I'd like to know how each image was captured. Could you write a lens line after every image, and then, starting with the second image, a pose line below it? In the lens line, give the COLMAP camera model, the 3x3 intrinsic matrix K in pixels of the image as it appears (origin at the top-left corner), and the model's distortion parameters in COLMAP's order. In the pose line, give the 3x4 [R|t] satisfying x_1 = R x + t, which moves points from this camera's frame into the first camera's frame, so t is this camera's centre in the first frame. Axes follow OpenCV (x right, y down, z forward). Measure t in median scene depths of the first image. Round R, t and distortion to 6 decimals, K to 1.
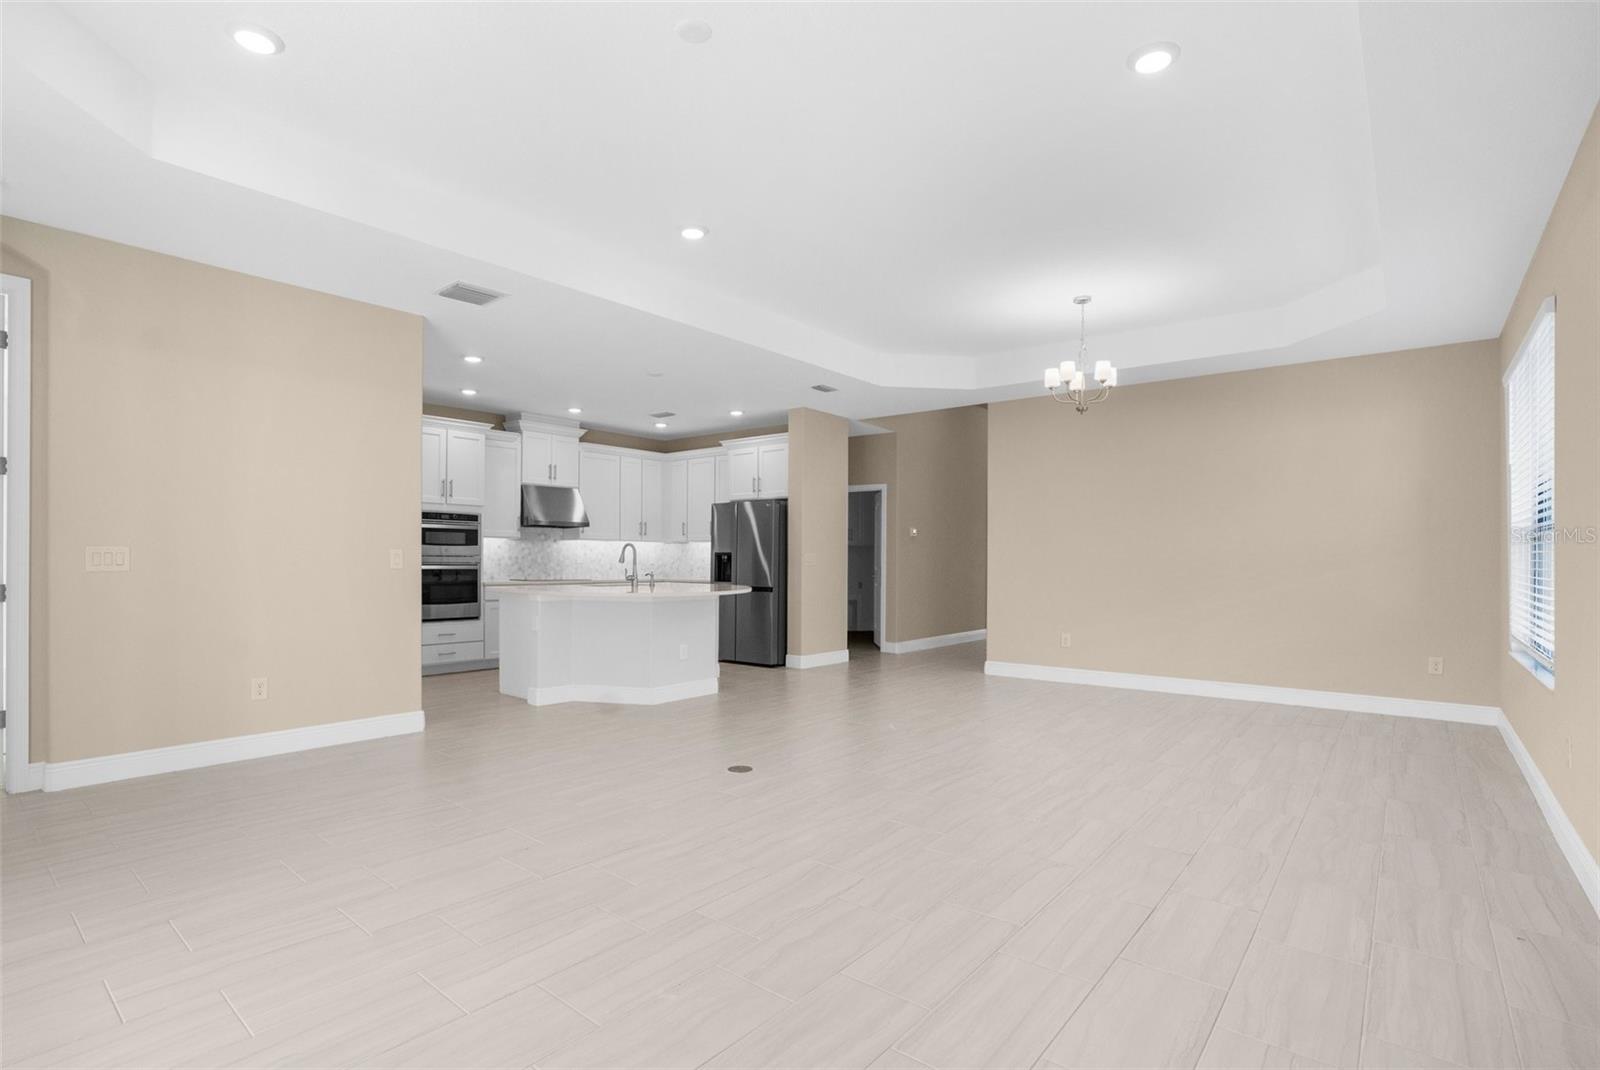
lens RADIAL K [[766.2, 0, 803.8], [0, 766.2, 558.0], [0, 0, 1]] dist [-0.037435, -0.000304]
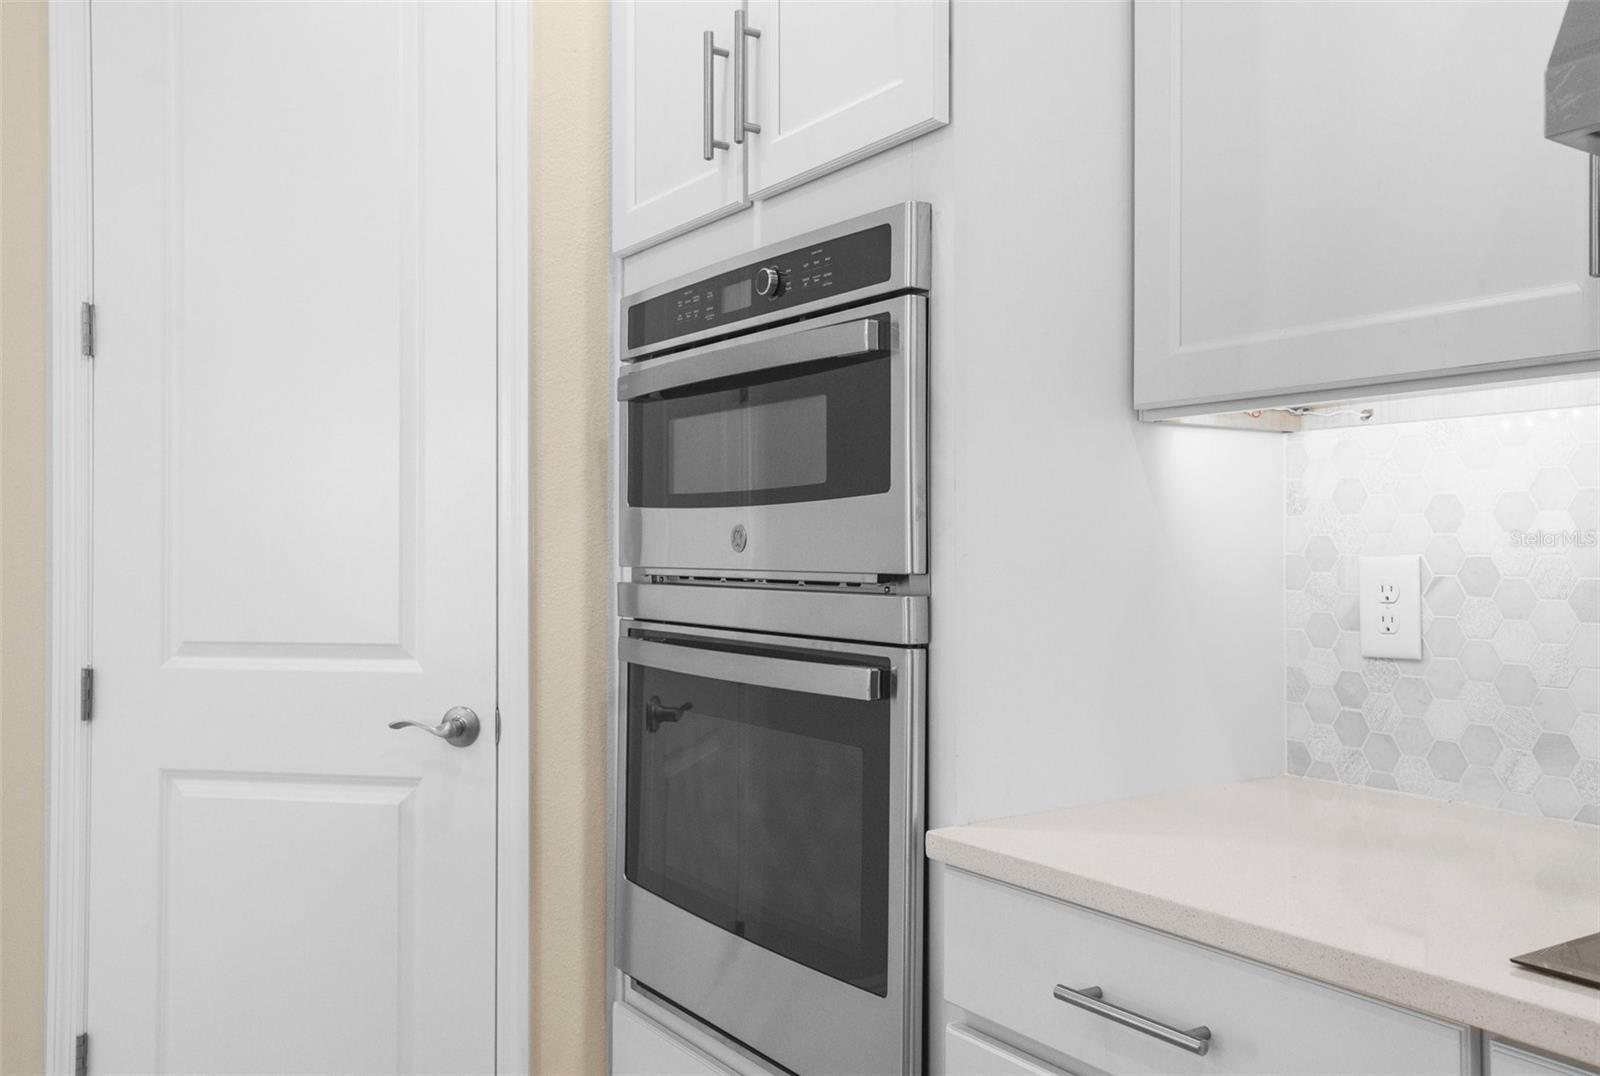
lens RADIAL K [[1334.9, 0, 800.0], [0, 1334.9, 538.0], [0, 0, 1]] dist [0.013765, 0.007292]
pose [[-0.315032, -0.012339, -0.949001, -0.210572], [0.003766, 0.999891, -0.014251, -0.005964], [0.949073, -0.008064, -0.314952, 0.933377]]
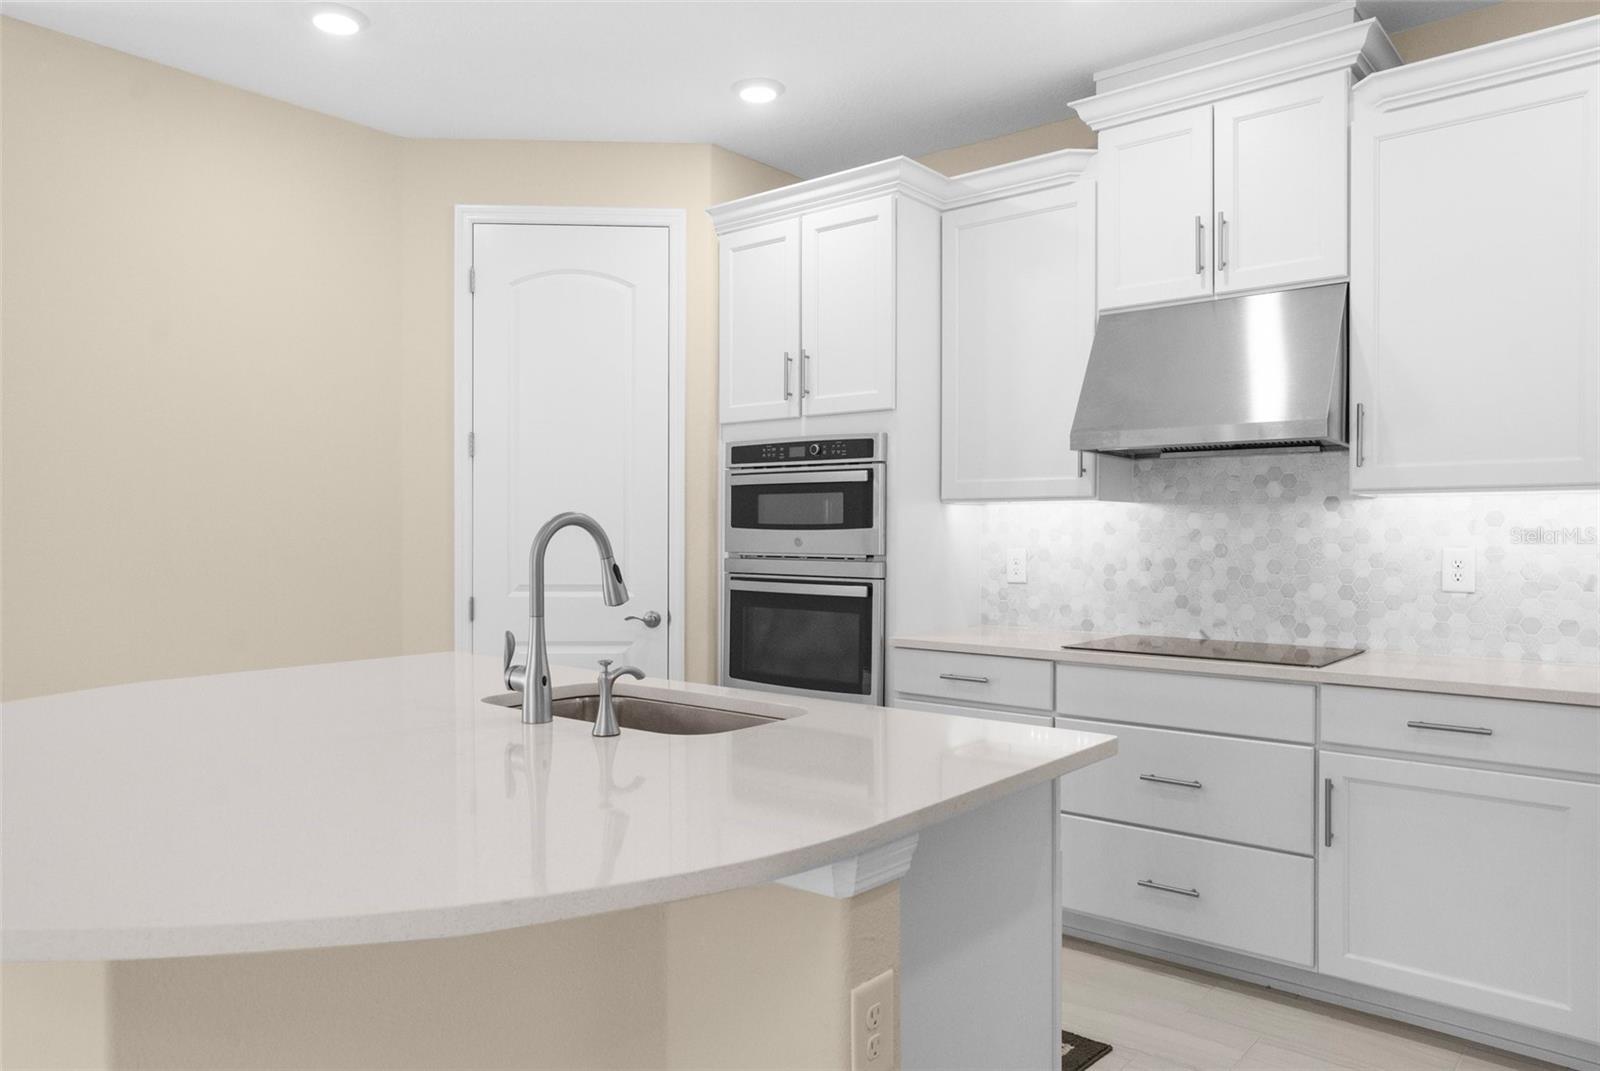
lens RADIAL K [[1075.3, 0, 800.0], [0, 1075.3, 535.5], [0, 0, 1]] dist [0.001471, -0.000298]
pose [[-0.023431, -0.002336, -0.999723, 0.047175], [-0.000323, 0.999997, -0.002329, -0.010481], [0.999725, 0.000269, -0.023432, 0.870400]]
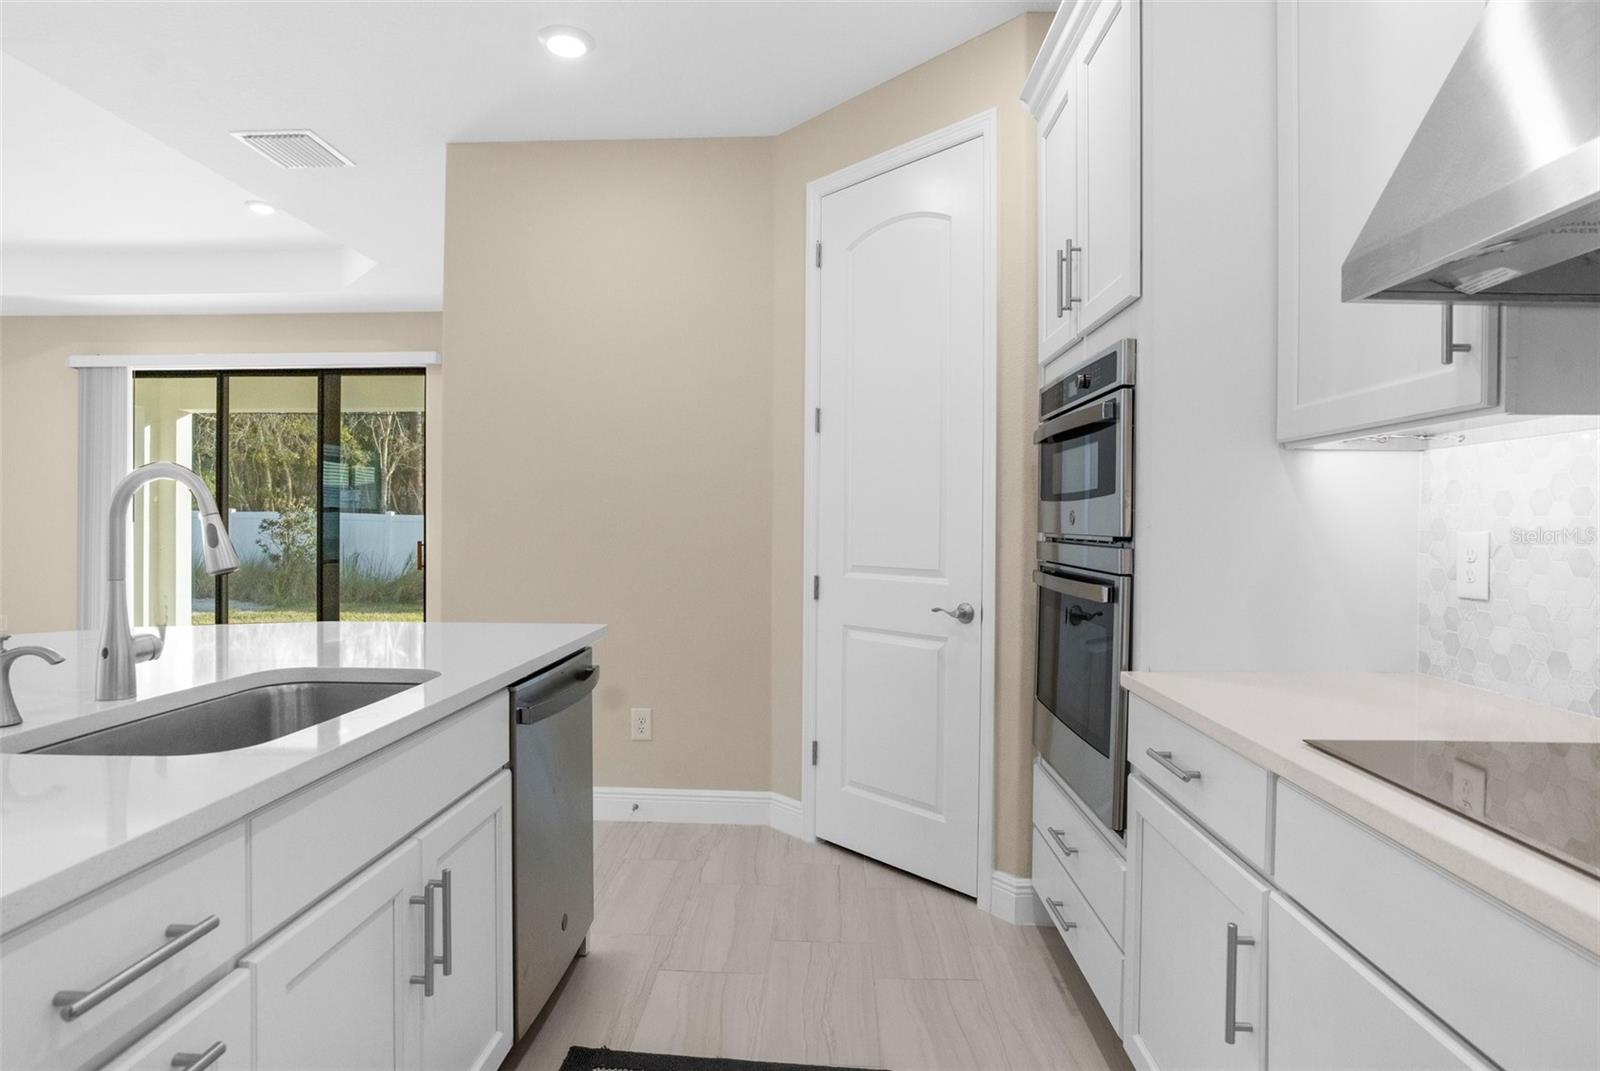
lens RADIAL K [[888.5, 0, 801.5], [0, 888.5, 530.9], [0, 0, 1]] dist [-0.015712, -0.000045]
pose [[-0.810168, -0.005418, -0.586173, -0.188610], [-0.009498, 0.999947, 0.003886, -0.005290], [0.586121, 0.008716, -0.810177, 1.022875]]
